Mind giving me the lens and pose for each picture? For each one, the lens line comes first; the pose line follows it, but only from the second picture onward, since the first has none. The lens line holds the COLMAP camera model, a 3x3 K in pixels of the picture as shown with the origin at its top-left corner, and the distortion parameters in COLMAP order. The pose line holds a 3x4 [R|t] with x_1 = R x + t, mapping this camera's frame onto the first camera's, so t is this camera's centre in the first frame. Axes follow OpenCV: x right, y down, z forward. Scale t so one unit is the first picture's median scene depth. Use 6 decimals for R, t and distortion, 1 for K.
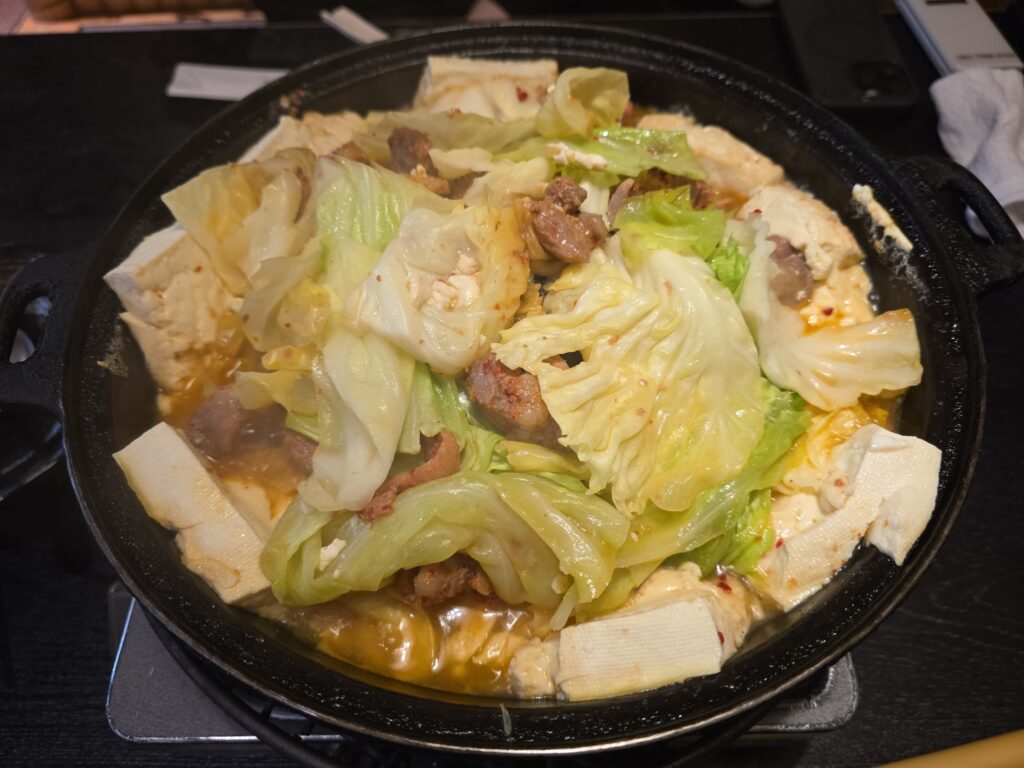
lens RADIAL K [[681.8, 0, 512.0], [0, 681.8, 384.0], [0, 0, 1]] dist [0.064345, -0.001889]
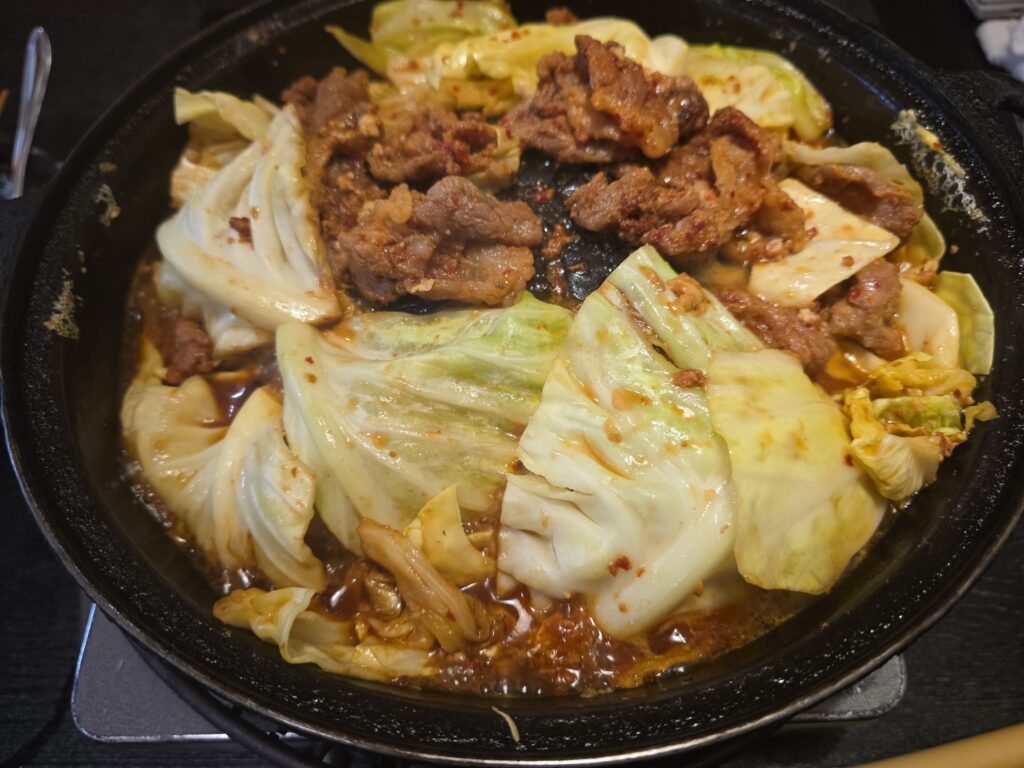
lens RADIAL K [[681.8, 0, 512.0], [0, 681.8, 384.0], [0, 0, 1]] dist [0.064345, -0.001889]
pose [[0.999845, -0.017092, 0.004262, -0.005612], [0.016929, 0.999220, 0.035686, 0.026358], [-0.004868, -0.035608, 0.999354, 0.112031]]
